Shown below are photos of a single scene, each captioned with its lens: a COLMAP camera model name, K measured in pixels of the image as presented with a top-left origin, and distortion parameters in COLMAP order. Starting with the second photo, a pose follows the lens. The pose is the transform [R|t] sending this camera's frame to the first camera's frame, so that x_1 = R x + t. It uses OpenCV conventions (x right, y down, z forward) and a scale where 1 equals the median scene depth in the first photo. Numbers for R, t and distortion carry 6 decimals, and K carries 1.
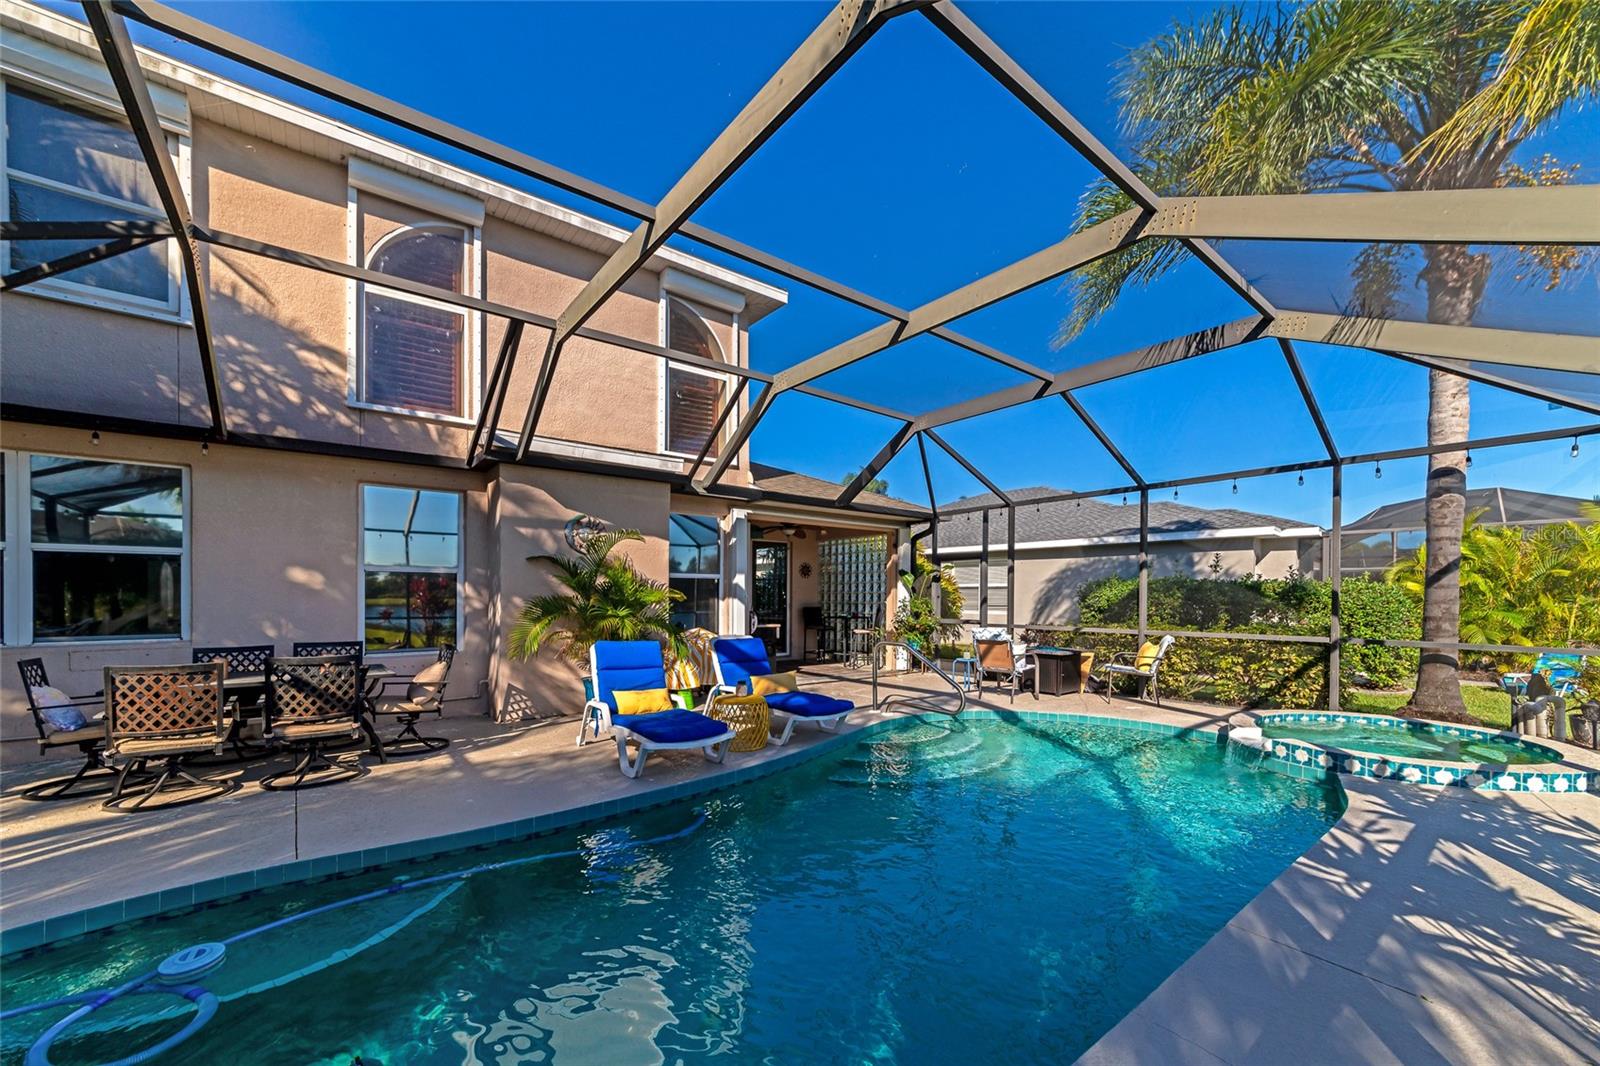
lens RADIAL K [[626.1, 0, 797.2], [0, 626.1, 600.7], [0, 0, 1]] dist [0.021433, 0.000032]
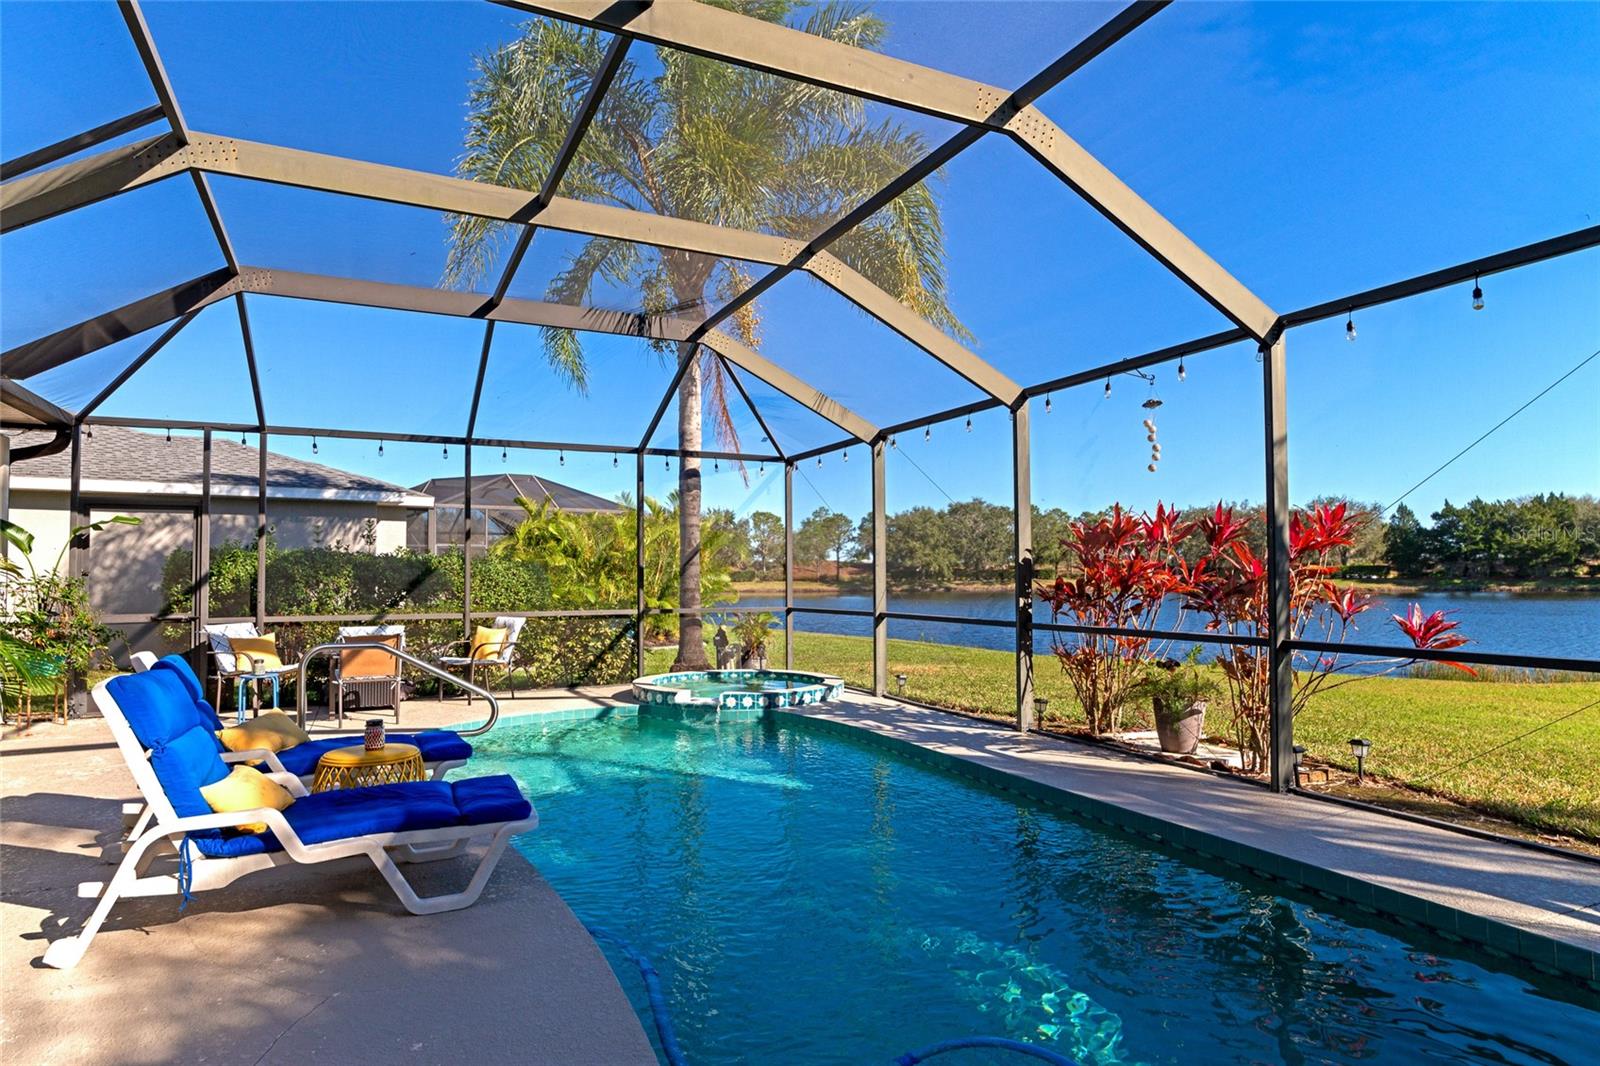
lens RADIAL K [[891.7, 0, 808.1], [0, 891.7, 559.7], [0, 0, 1]] dist [0.001580, 0.000291]
pose [[0.208029, 0.015325, 0.978003, -0.589863], [0.007778, 0.999820, -0.017321, 0.000045], [-0.978092, 0.011210, 0.207873, 0.355433]]
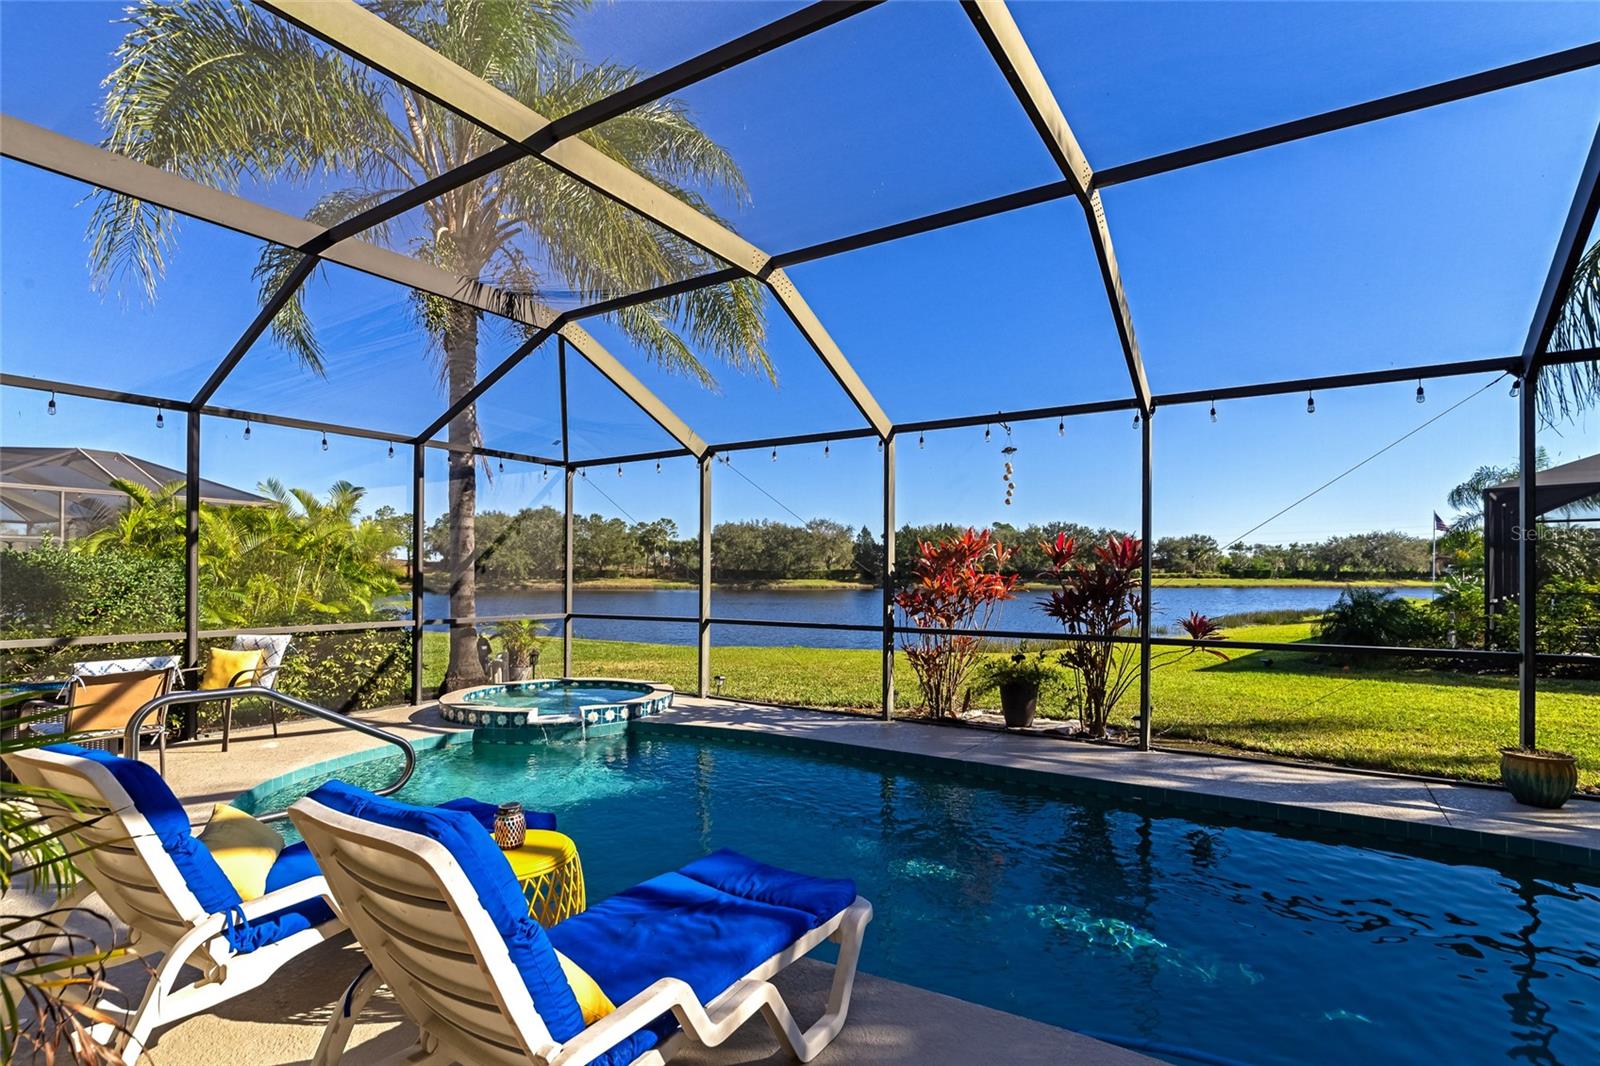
lens RADIAL K [[752.5, 0, 812.2], [0, 752.5, 576.8], [0, 0, 1]] dist [-0.000224, -0.000429]
pose [[-0.340403, -0.005588, 0.940263, -0.446014], [-0.000258, 0.999983, 0.005850, -0.016103], [-0.940279, 0.001749, -0.340399, 0.761326]]
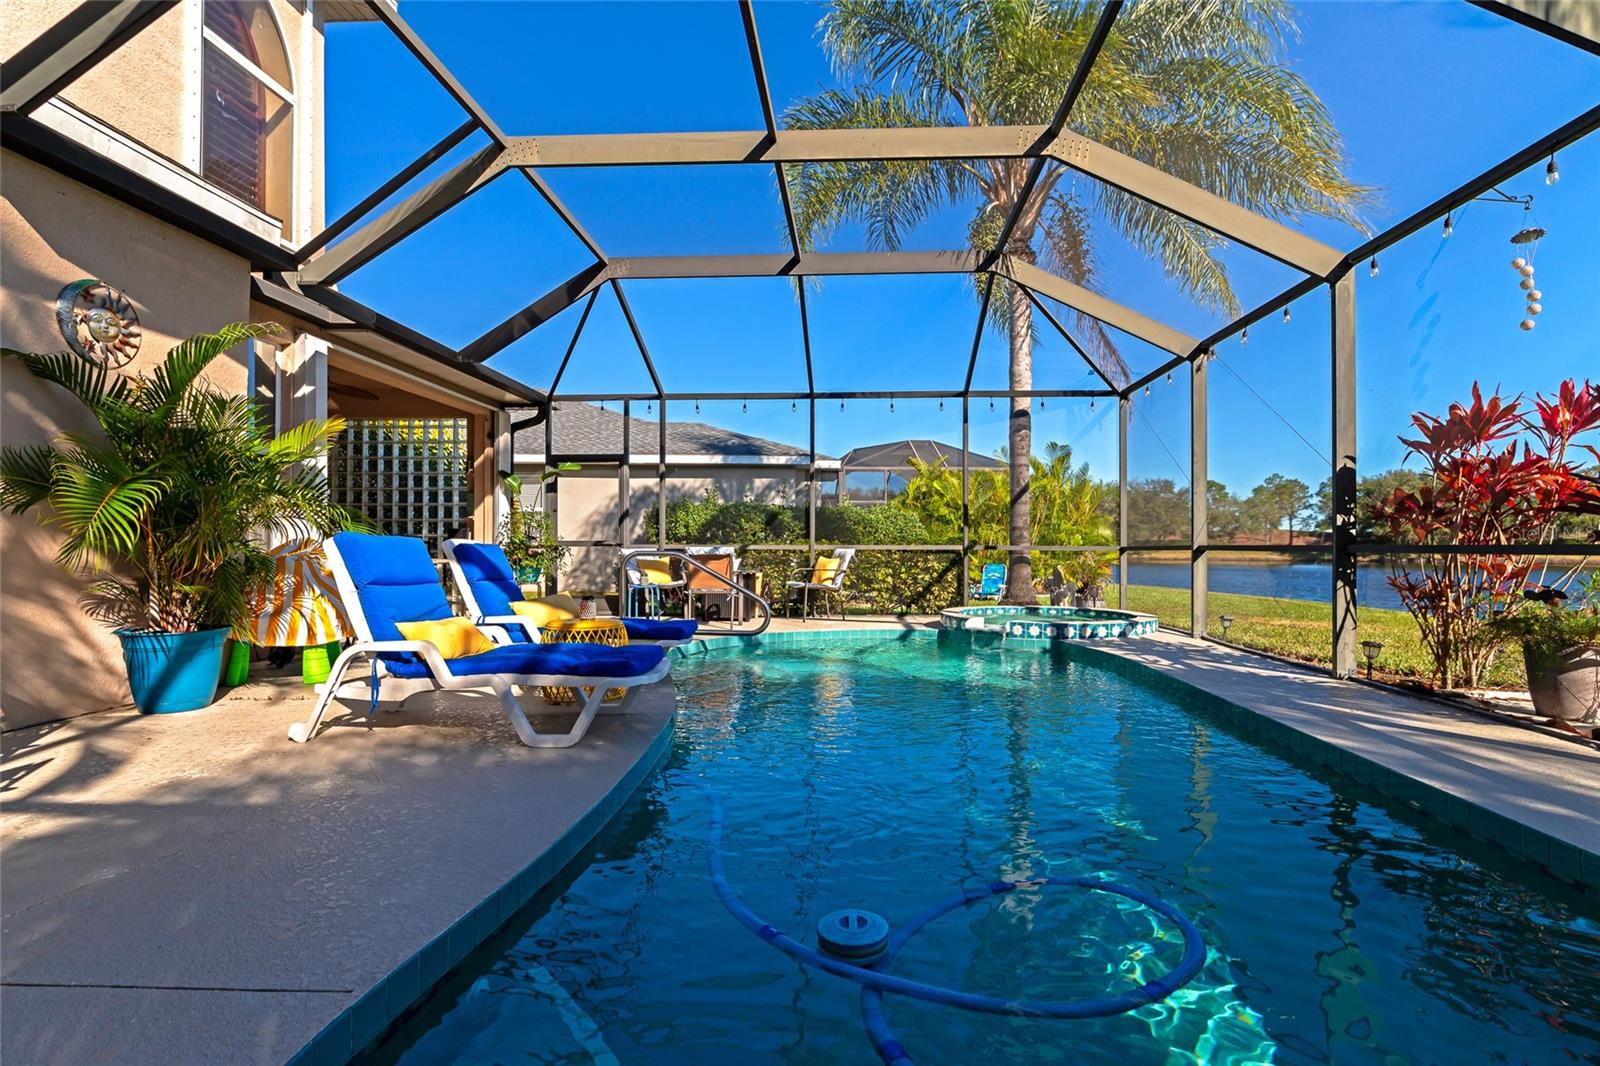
lens RADIAL K [[798.6, 0, 826.7], [0, 798.6, 555.2], [0, 0, 1]] dist [-0.010820, -0.000366]
pose [[0.657177, -0.007181, 0.753702, -0.411266], [-0.000025, 0.999954, 0.009549, 0.058030], [-0.753736, -0.006294, 0.657147, 0.204697]]
